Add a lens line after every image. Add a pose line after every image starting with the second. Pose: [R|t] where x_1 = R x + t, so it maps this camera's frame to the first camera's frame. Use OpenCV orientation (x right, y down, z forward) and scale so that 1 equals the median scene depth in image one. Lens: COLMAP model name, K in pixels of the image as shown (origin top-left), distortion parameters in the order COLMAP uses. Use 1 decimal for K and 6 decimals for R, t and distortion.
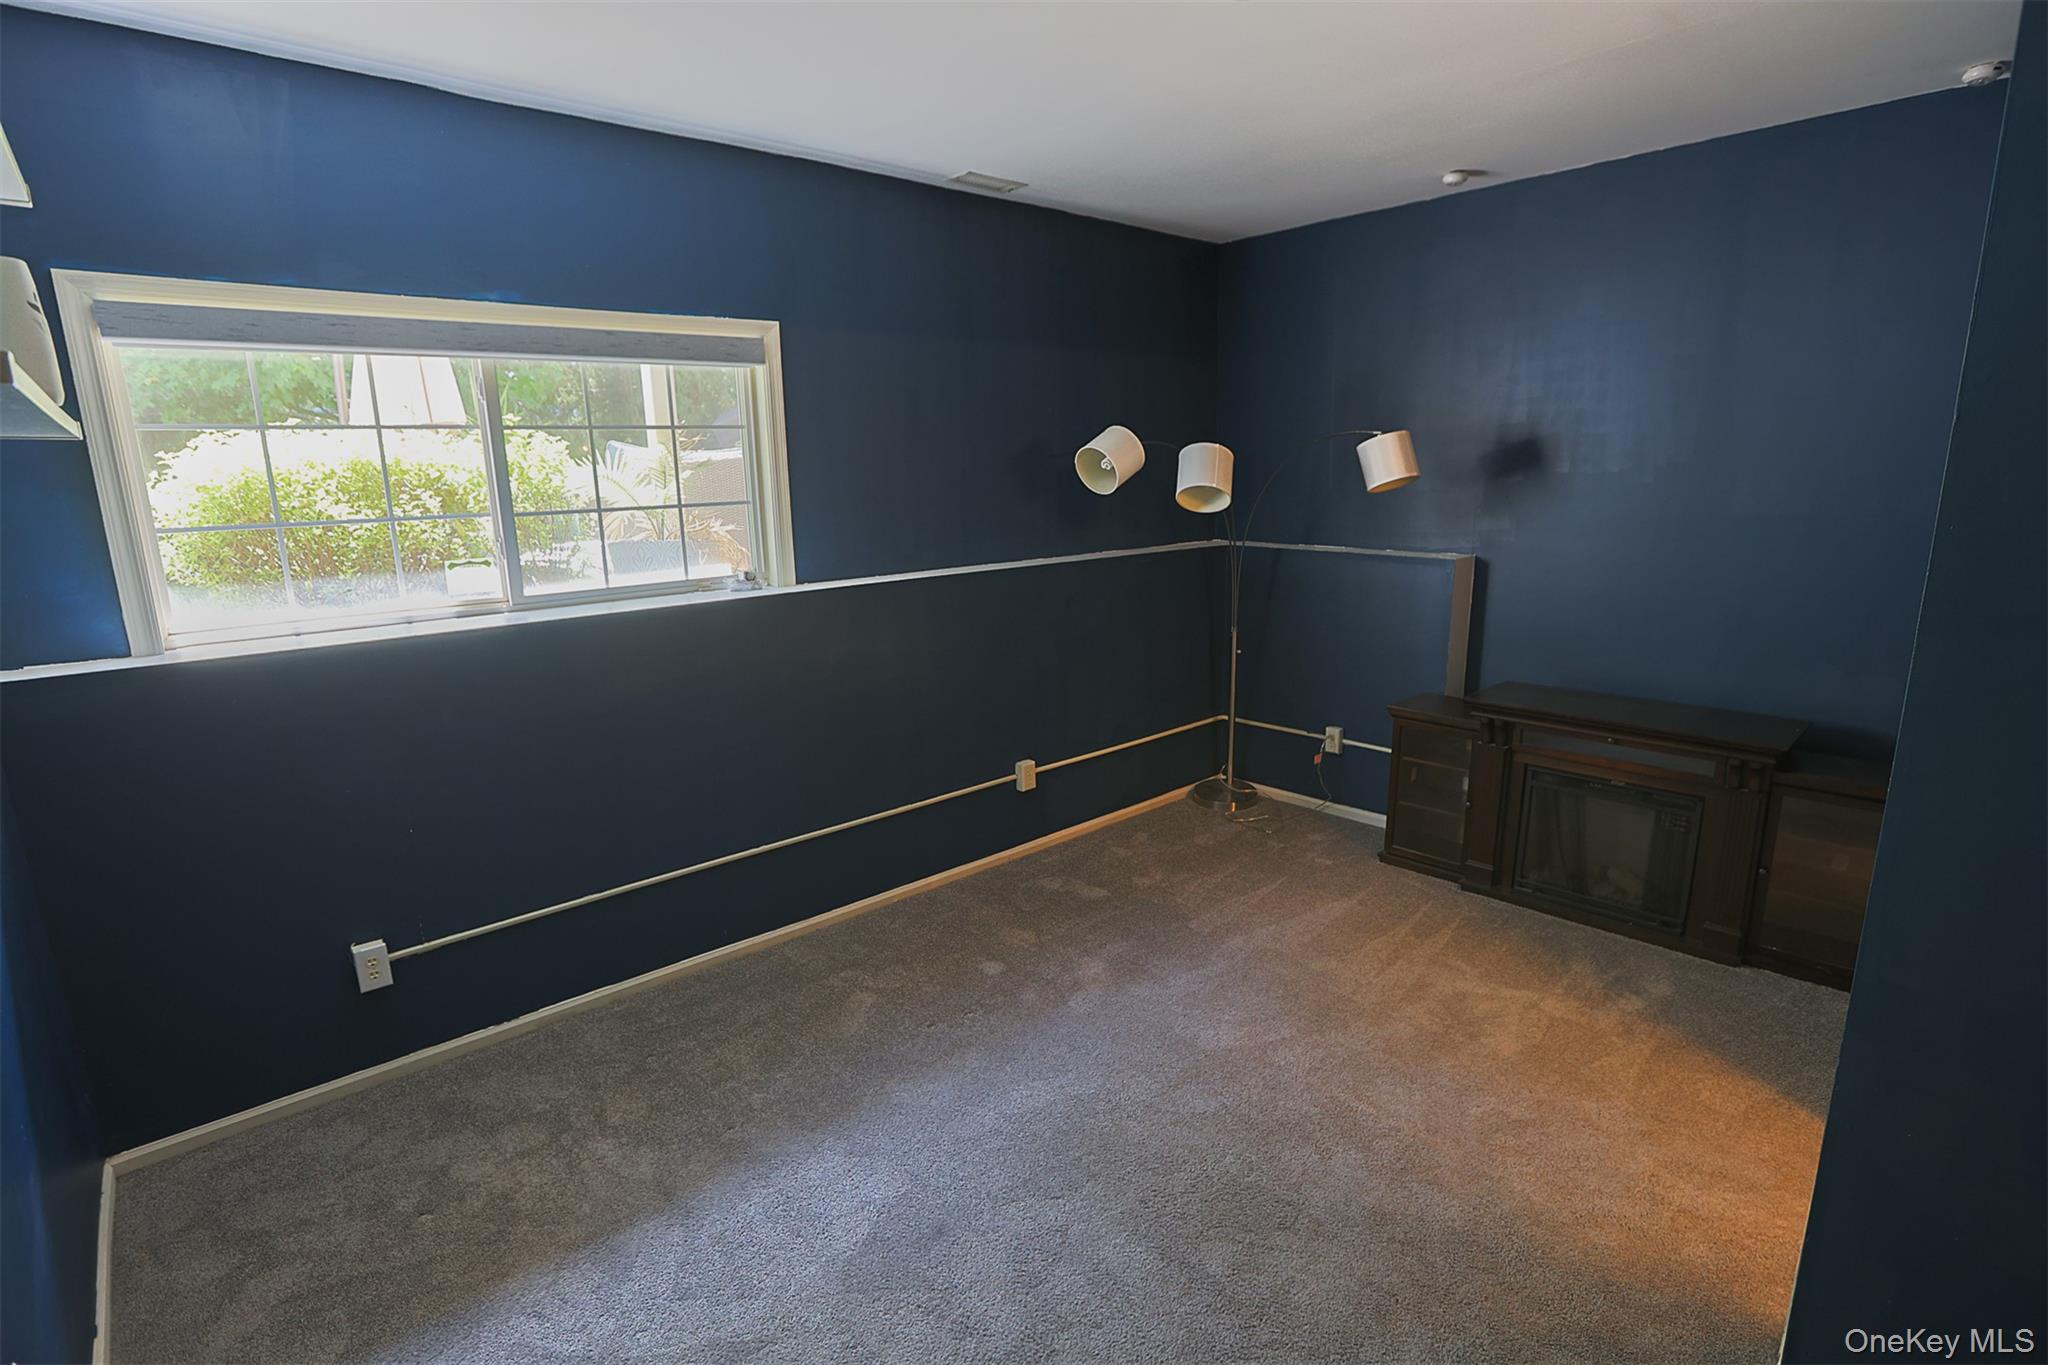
lens RADIAL K [[963.0, 0, 1024.0], [0, 963.0, 682.5], [0, 0, 1]] dist [-0.001344, -0.000067]
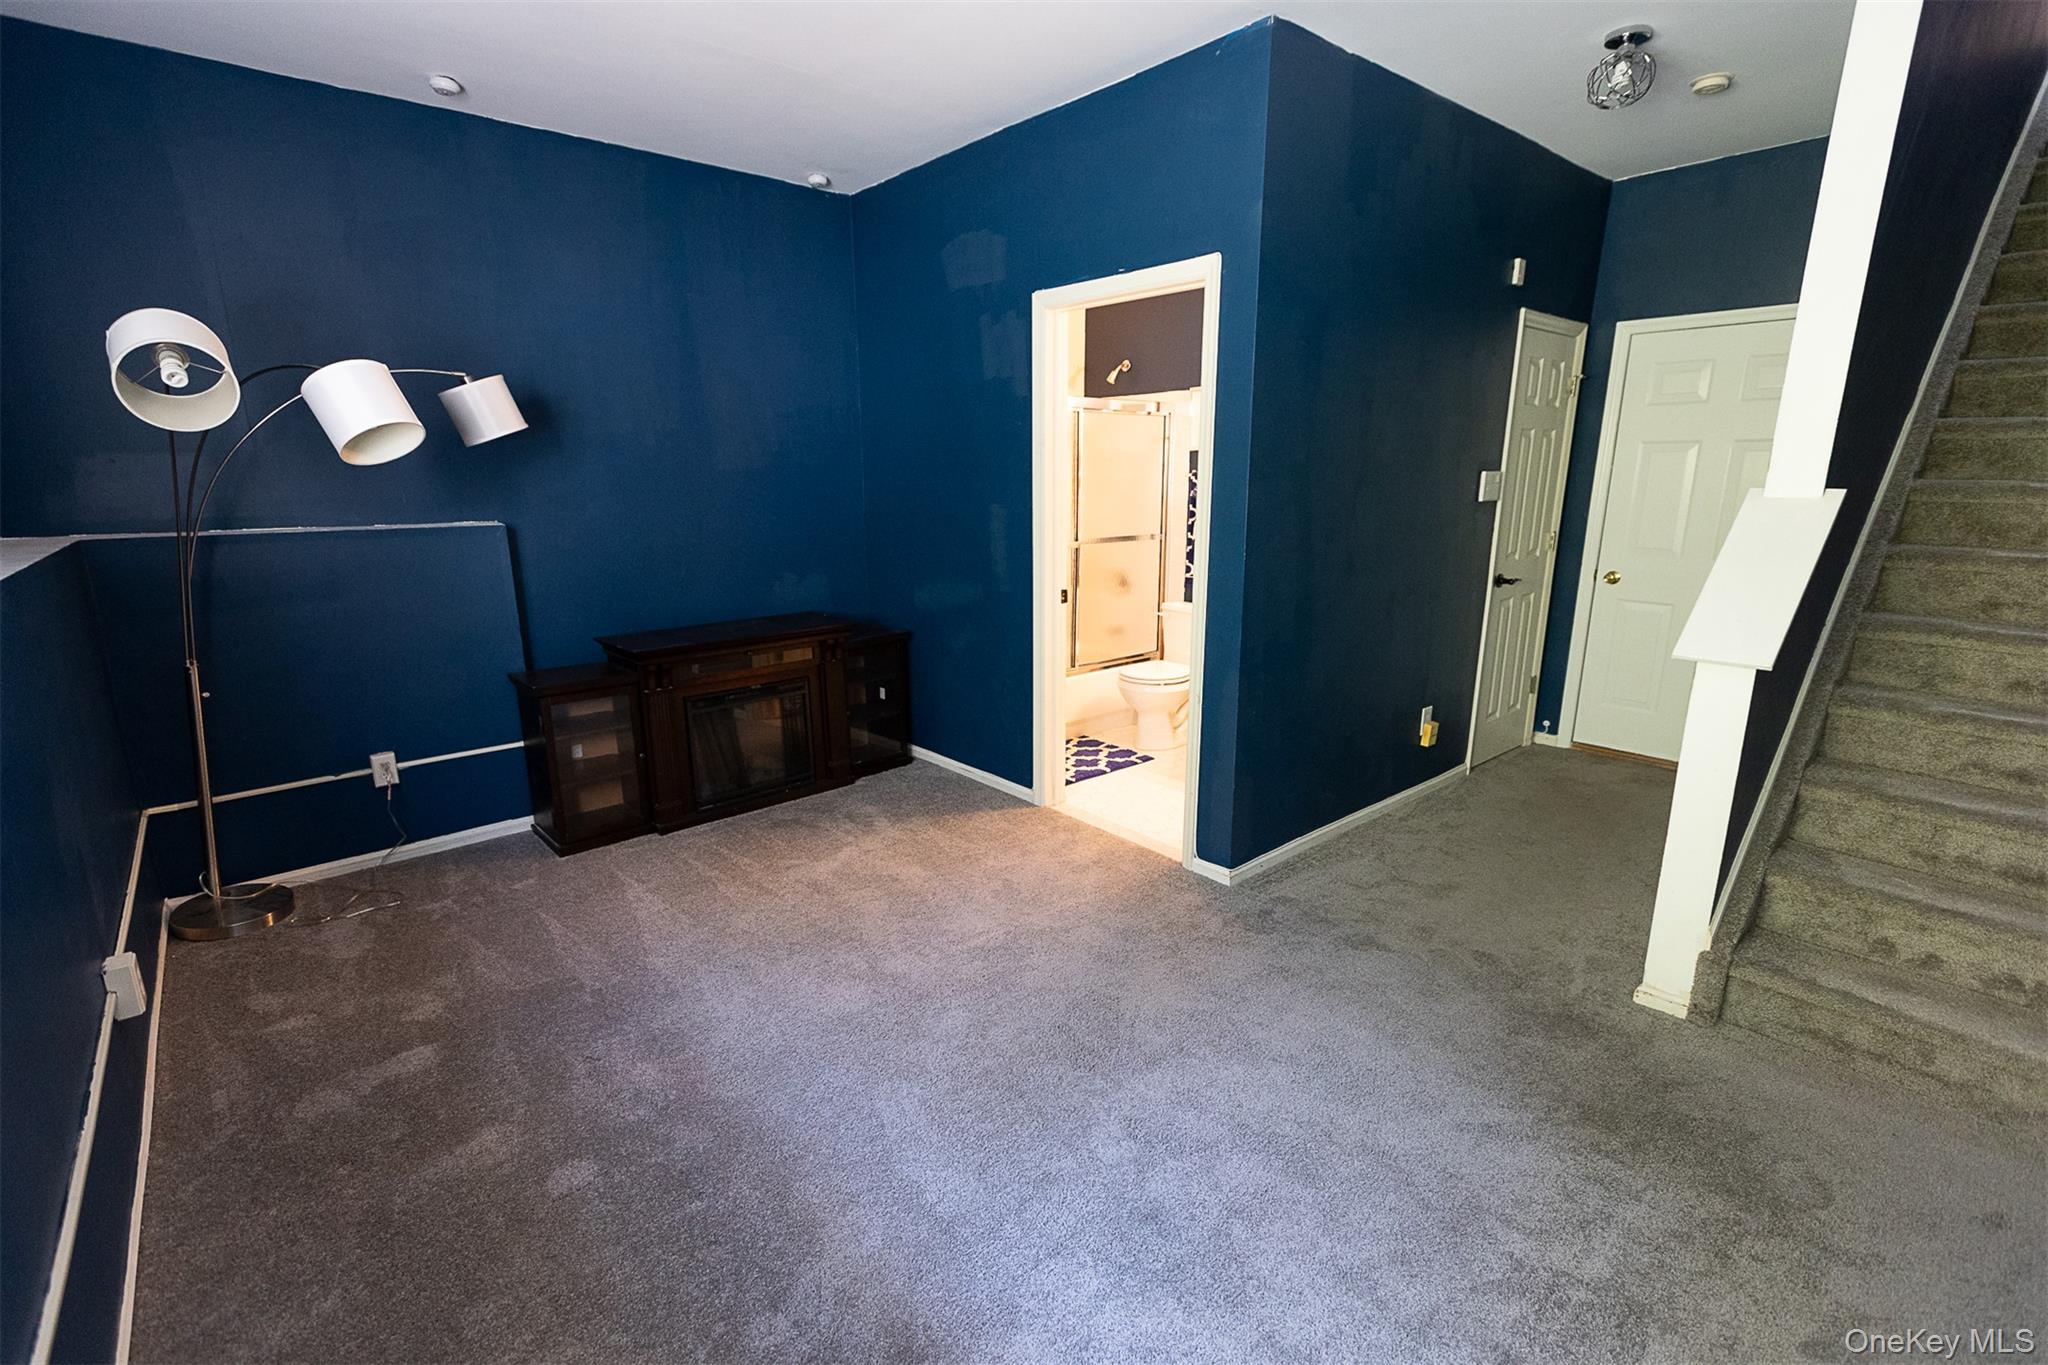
lens RADIAL K [[916.4, 0, 1016.7], [0, 916.4, 684.0], [0, 0, 1]] dist [0.002435, 0.000169]
pose [[0.062952, -0.224792, 0.972371, -0.441522], [0.221330, 0.953187, 0.206027, -0.057774], [-0.973165, 0.202245, 0.109759, 0.490441]]
